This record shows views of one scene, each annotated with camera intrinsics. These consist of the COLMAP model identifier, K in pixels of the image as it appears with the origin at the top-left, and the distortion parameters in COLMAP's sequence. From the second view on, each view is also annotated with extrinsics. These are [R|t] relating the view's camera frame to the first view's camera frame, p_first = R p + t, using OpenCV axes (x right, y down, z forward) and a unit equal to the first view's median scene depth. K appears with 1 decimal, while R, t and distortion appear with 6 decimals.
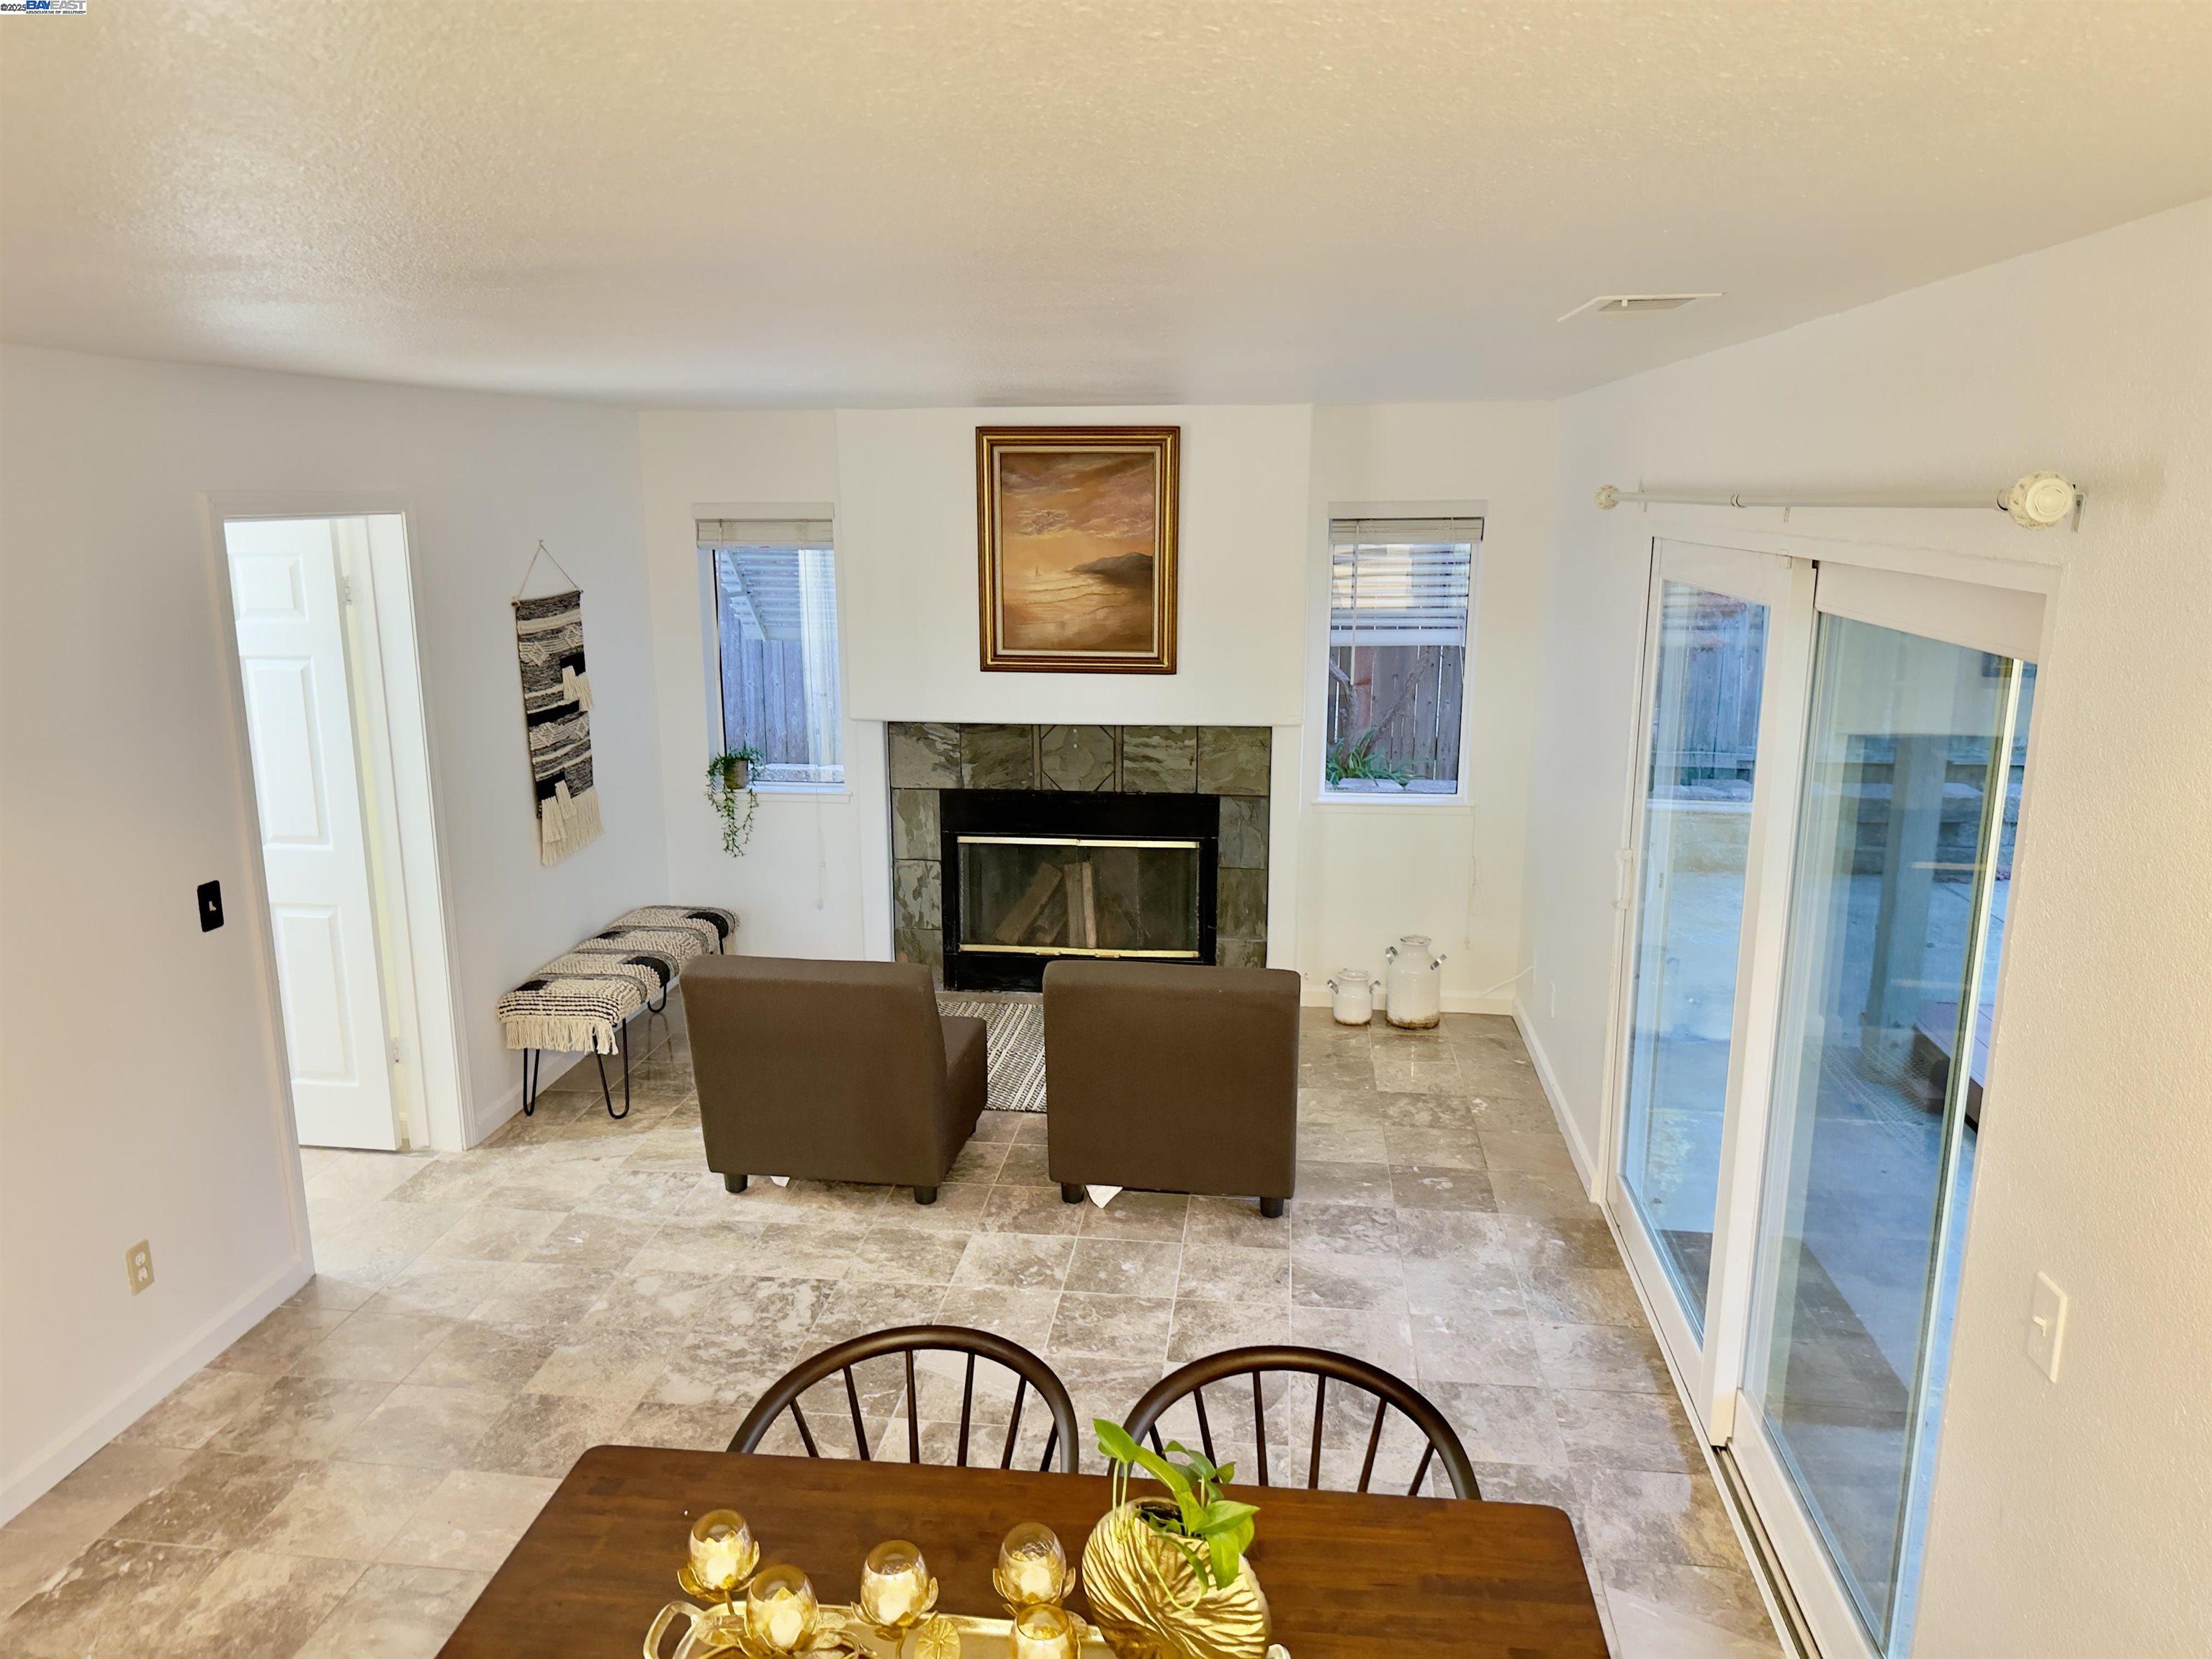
lens RADIAL K [[1553.4, 0, 1117.0], [0, 1553.4, 830.5], [0, 0, 1]] dist [0.057929, -0.082059]
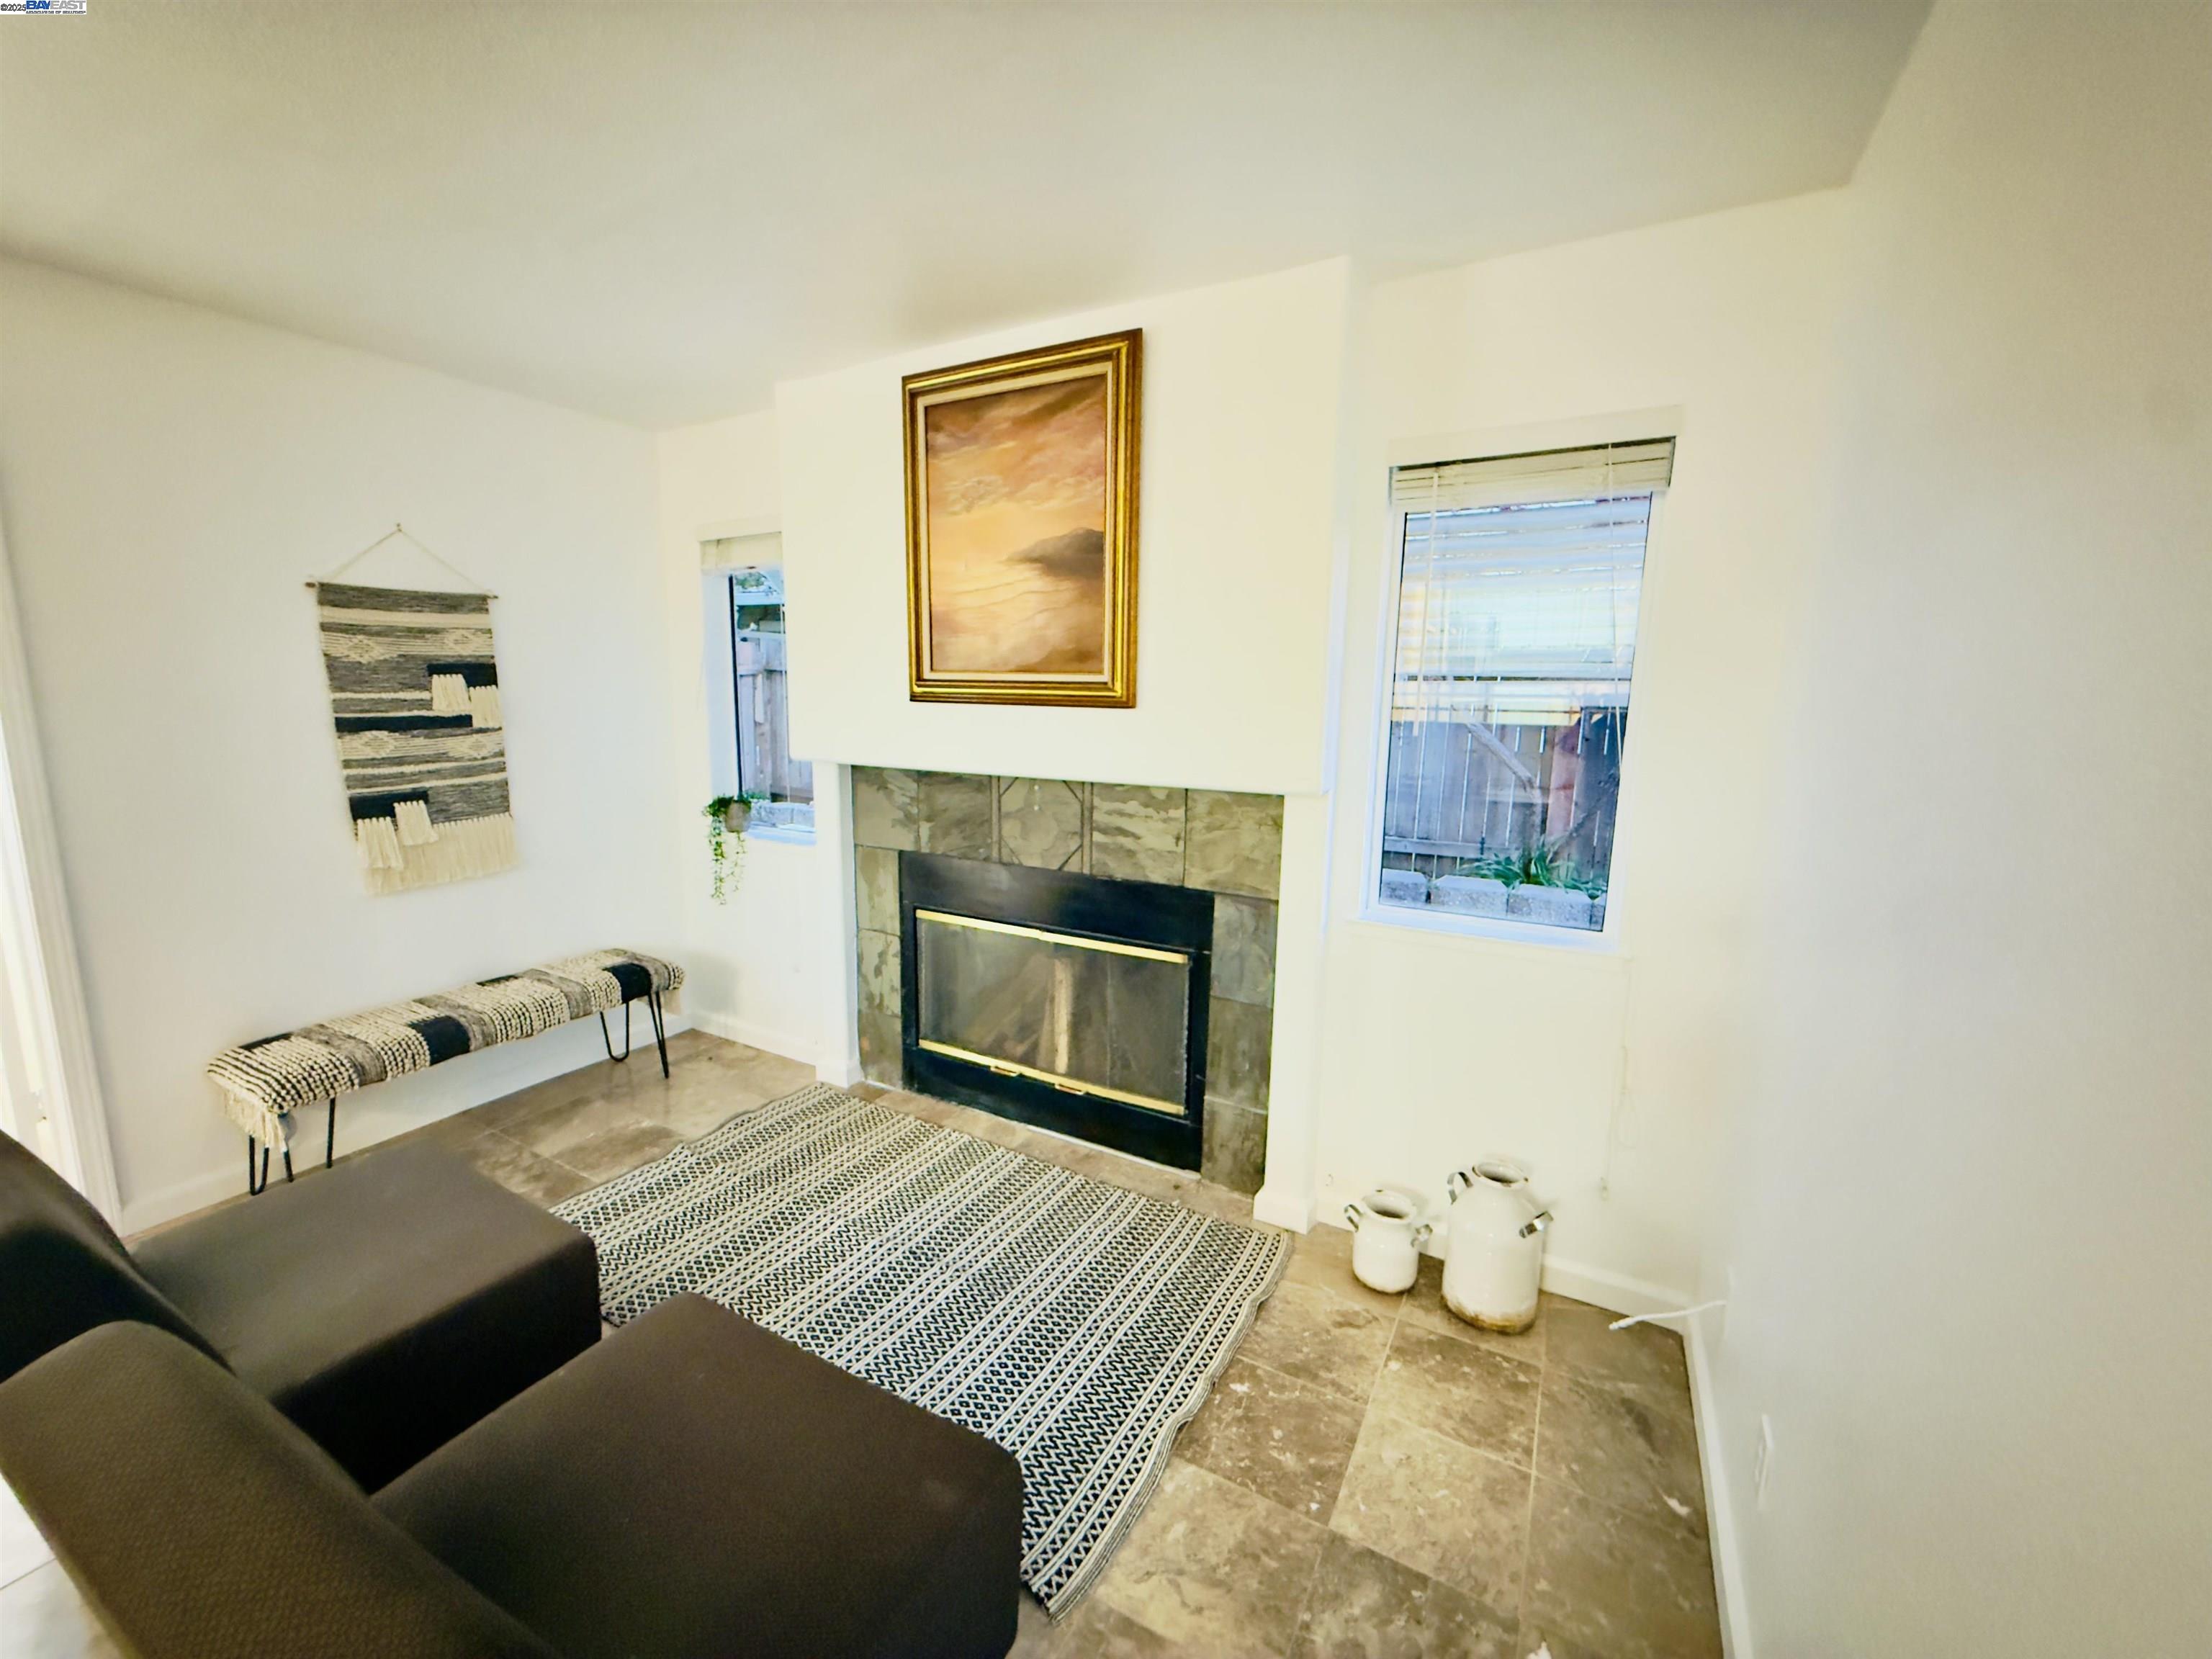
lens RADIAL K [[880.6, 0, 1117.0], [0, 880.6, 827.0], [0, 0, 1]] dist [-0.003474, 0.000977]
pose [[0.919598, 0.072961, -0.386026, 0.176353], [-0.096749, 0.994400, -0.042529, -0.030962], [0.380761, 0.076457, 0.921507, 0.625248]]
